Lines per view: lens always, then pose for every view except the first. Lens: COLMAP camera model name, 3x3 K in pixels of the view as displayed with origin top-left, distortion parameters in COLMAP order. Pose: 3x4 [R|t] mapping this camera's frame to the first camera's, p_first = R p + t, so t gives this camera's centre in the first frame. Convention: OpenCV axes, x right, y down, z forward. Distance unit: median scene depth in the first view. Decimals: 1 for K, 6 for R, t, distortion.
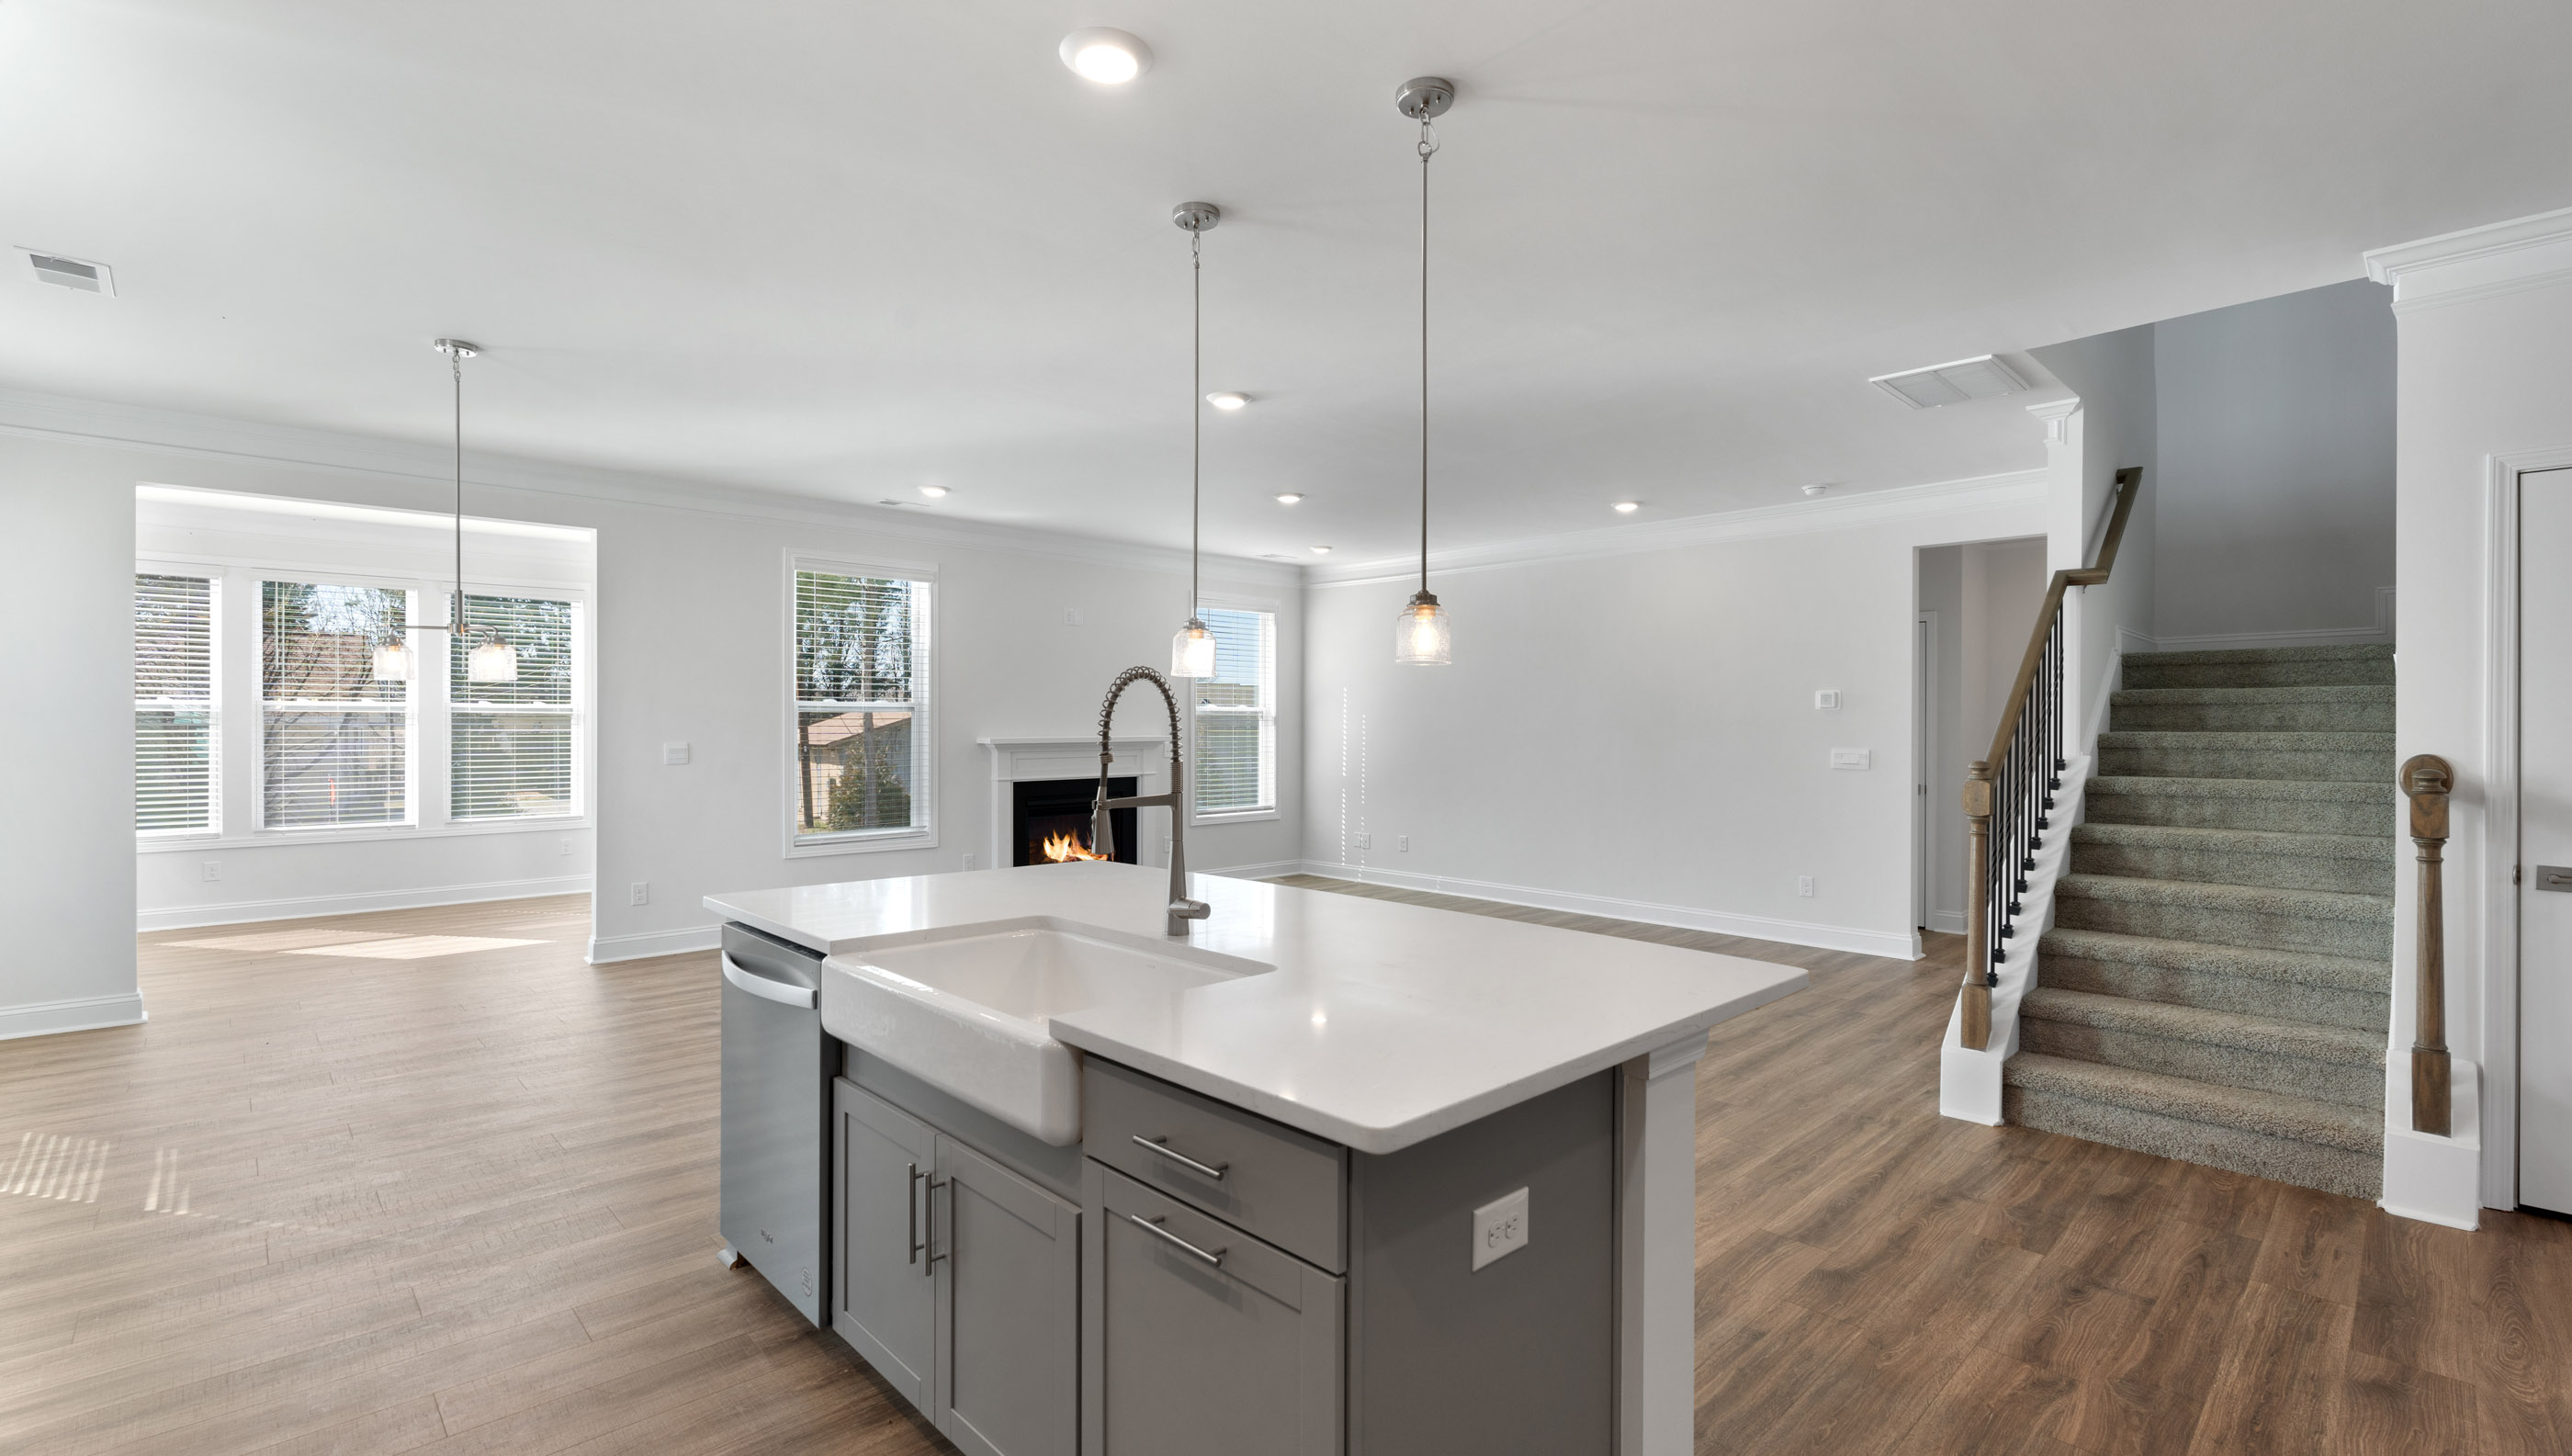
lens RADIAL K [[1121.1, 0, 1284.5], [0, 1121.1, 720.2], [0, 0, 1]] dist [-0.006520, -0.000496]
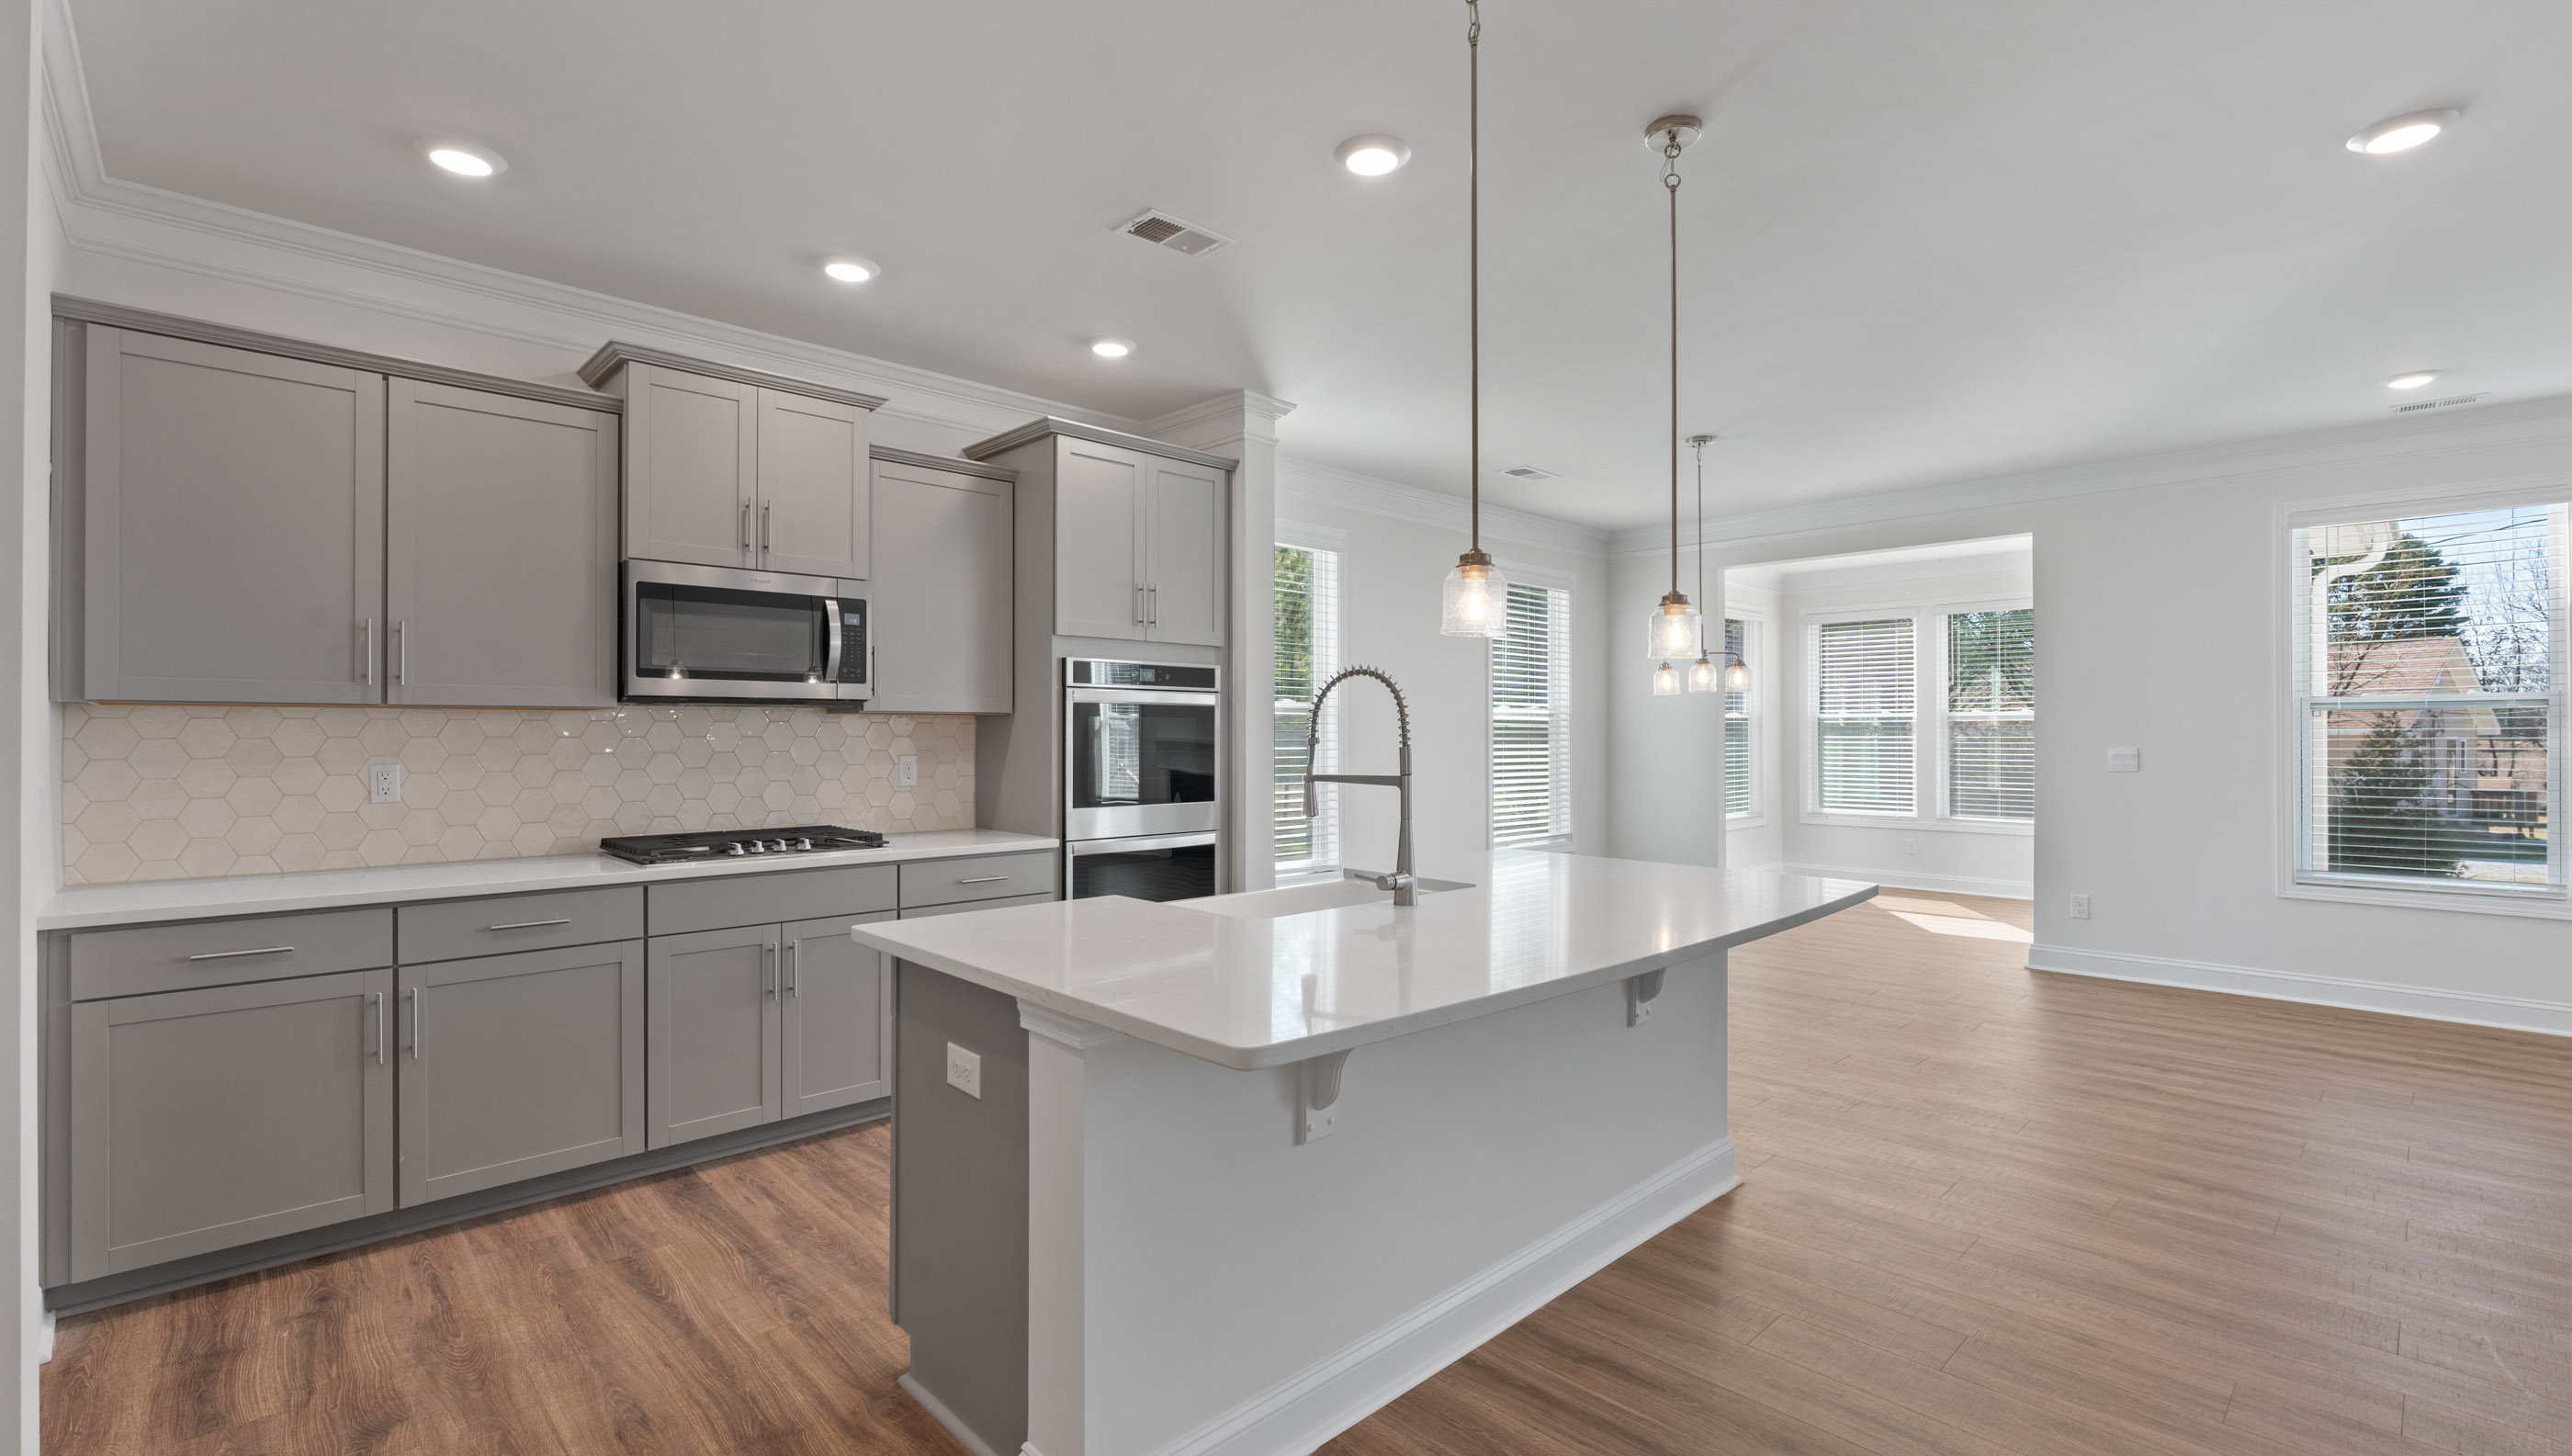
lens RADIAL K [[1121.1, 0, 1286.2], [0, 1121.1, 727.5], [0, 0, 1]] dist [-0.006520, -0.000496]
pose [[-0.000914, -0.009380, -0.999956, 0.381455], [0.002879, 0.999952, -0.009383, 0.010405], [0.999995, -0.002888, -0.000887, 0.335905]]
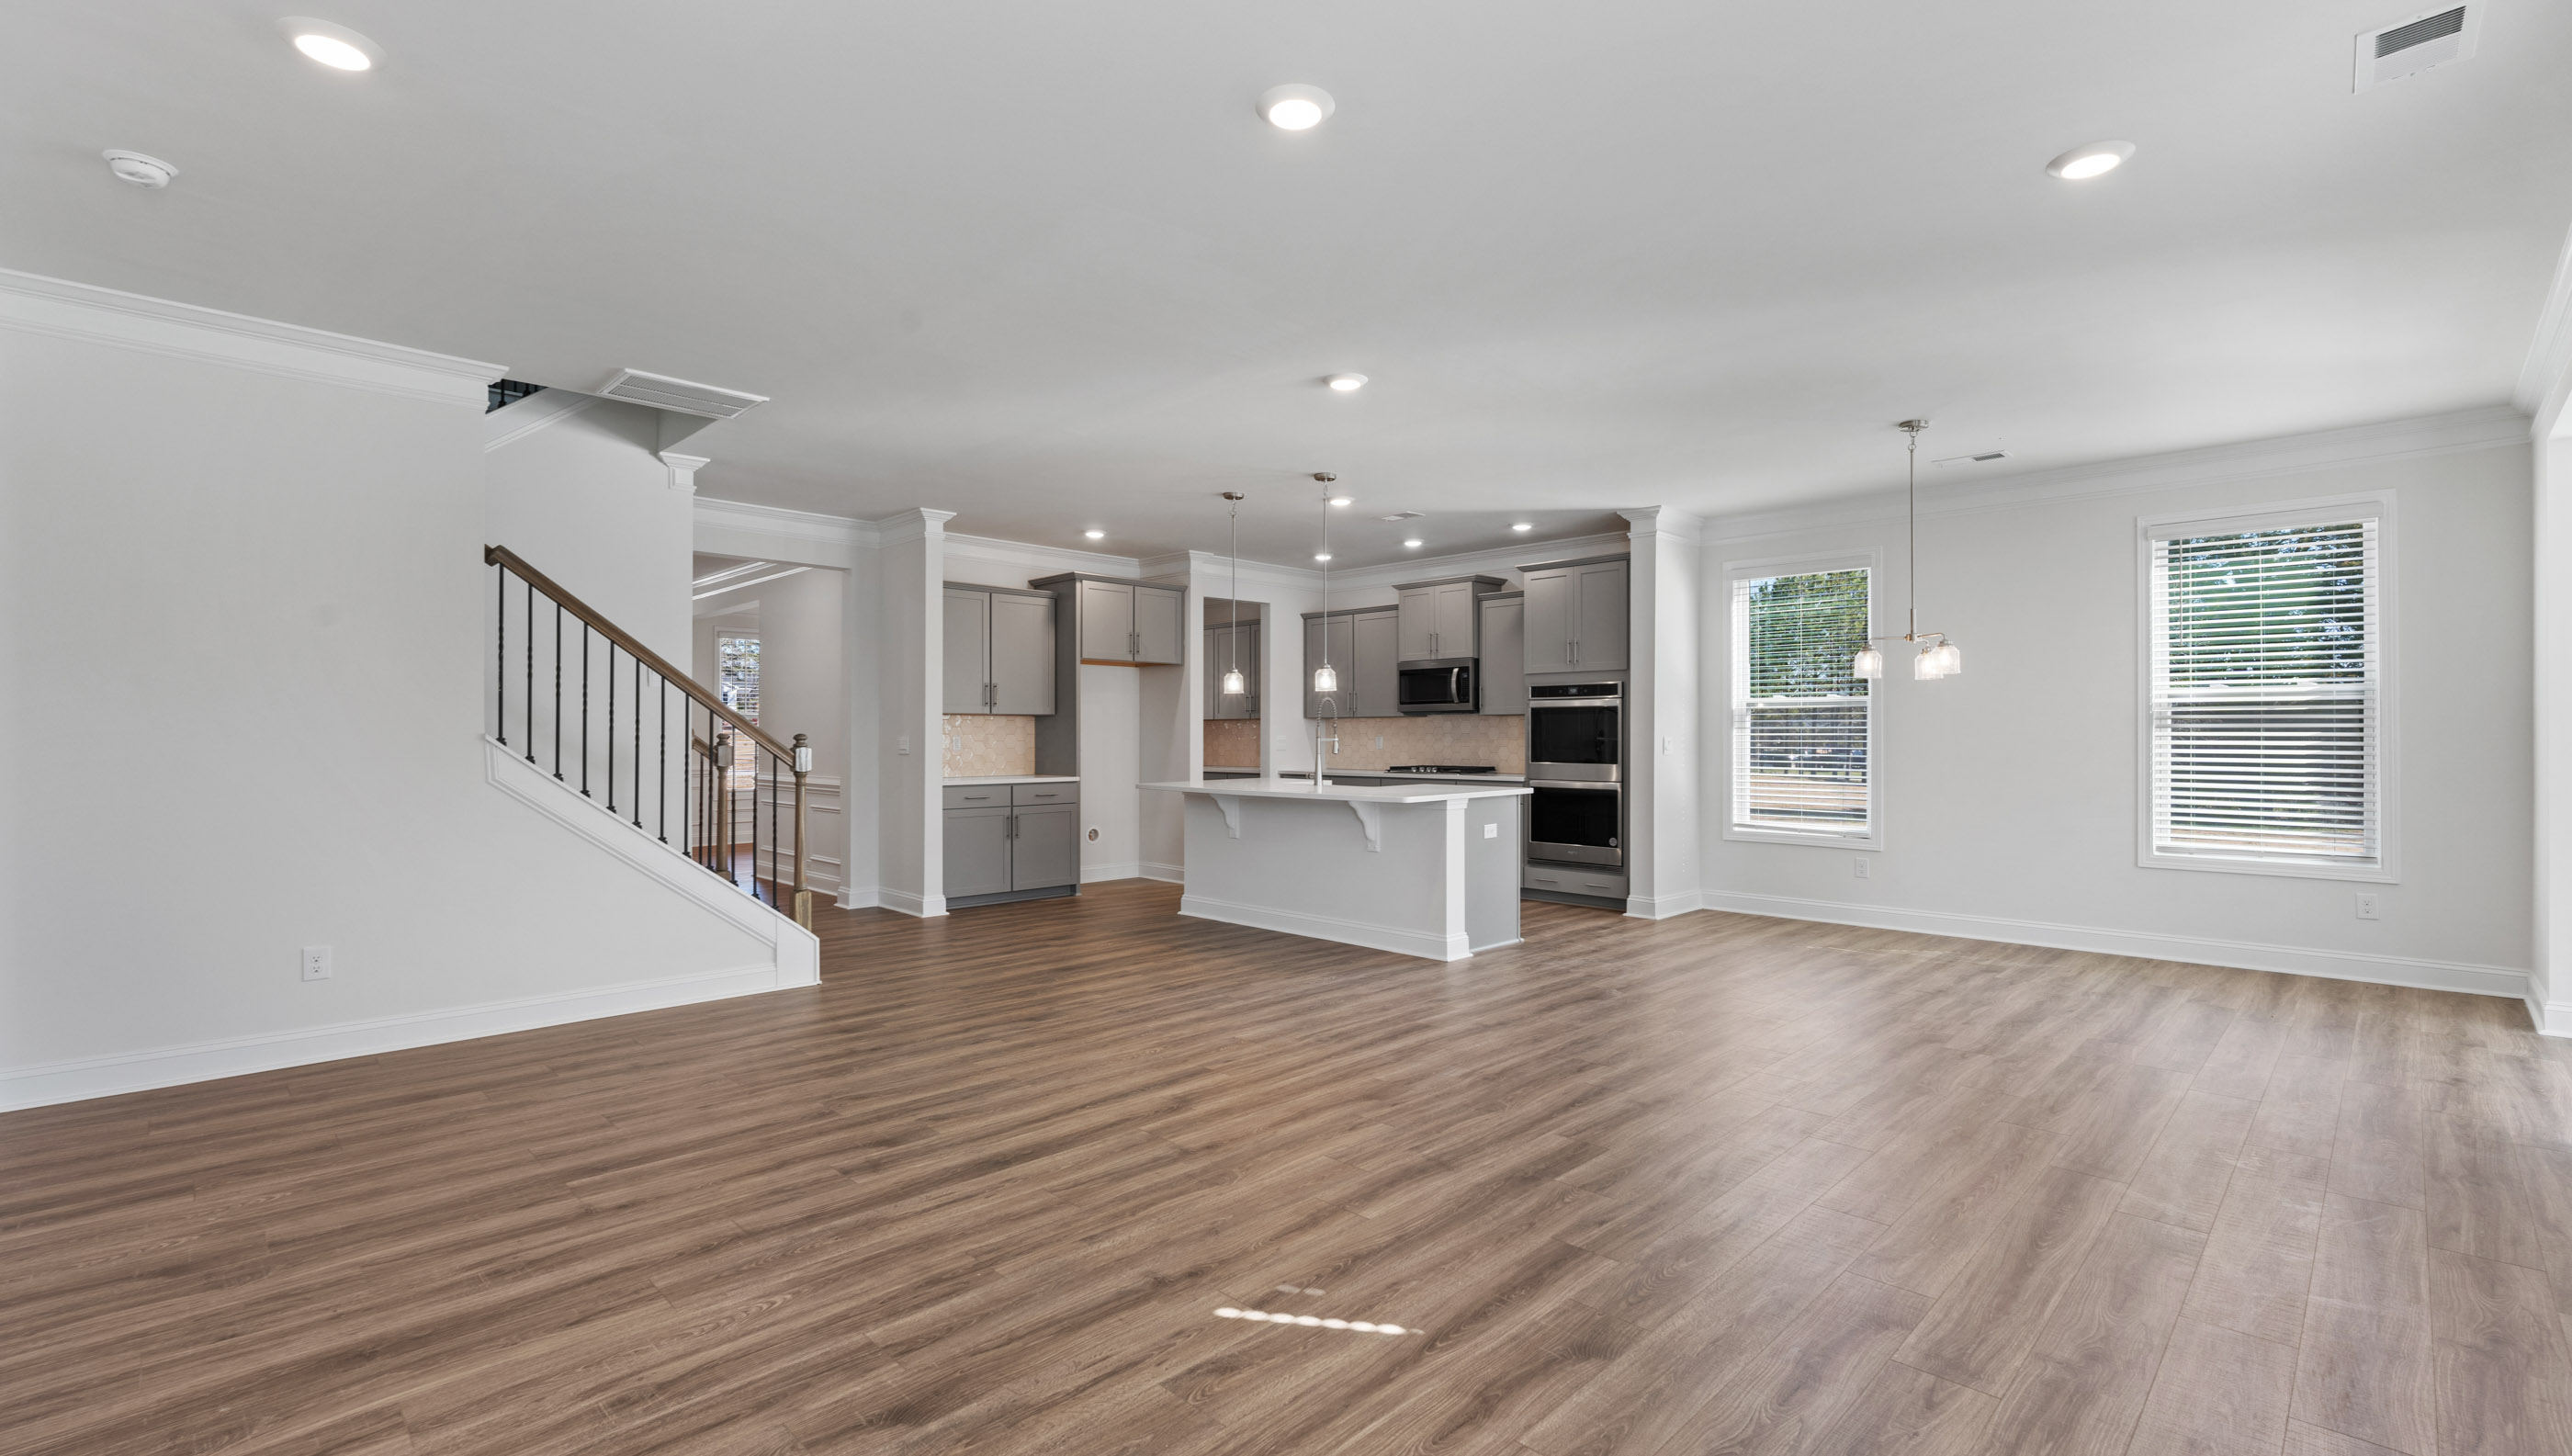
lens RADIAL K [[1121.1, 0, 1288.0], [0, 1121.1, 728.2], [0, 0, 1]] dist [-0.006520, -0.000496]
pose [[-0.999846, -0.002630, -0.017363, 0.013897], [-0.002459, 0.999948, -0.009915, 0.026255], [0.017388, -0.009871, -0.999800, 1.513832]]
